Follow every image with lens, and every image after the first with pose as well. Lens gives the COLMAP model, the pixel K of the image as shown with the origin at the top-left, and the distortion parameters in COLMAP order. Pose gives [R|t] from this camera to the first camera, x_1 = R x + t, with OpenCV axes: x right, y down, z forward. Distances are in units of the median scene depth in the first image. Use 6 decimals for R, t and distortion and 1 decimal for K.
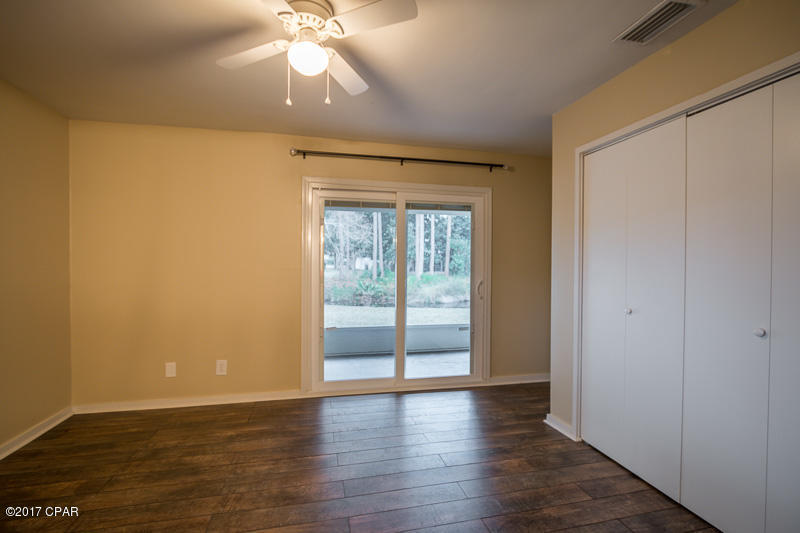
lens RADIAL K [[367.9, 0, 406.4], [0, 367.9, 268.7], [0, 0, 1]] dist [-0.008684, -0.000145]
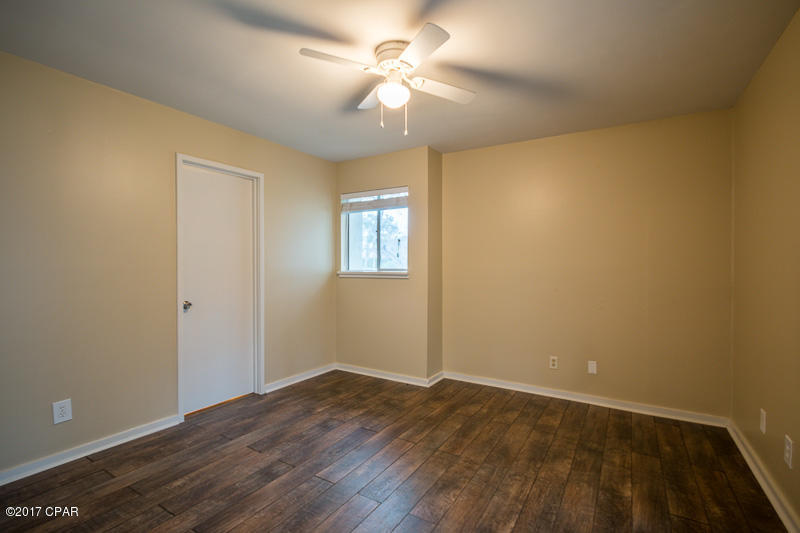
lens RADIAL K [[367.9, 0, 406.4], [0, 367.9, 268.7], [0, 0, 1]] dist [-0.008684, -0.000145]
pose [[-0.700738, -0.002449, -0.713414, 0.428813], [-0.016300, 0.999788, 0.012578, -0.007065], [0.713232, 0.020442, -0.700630, 1.411286]]
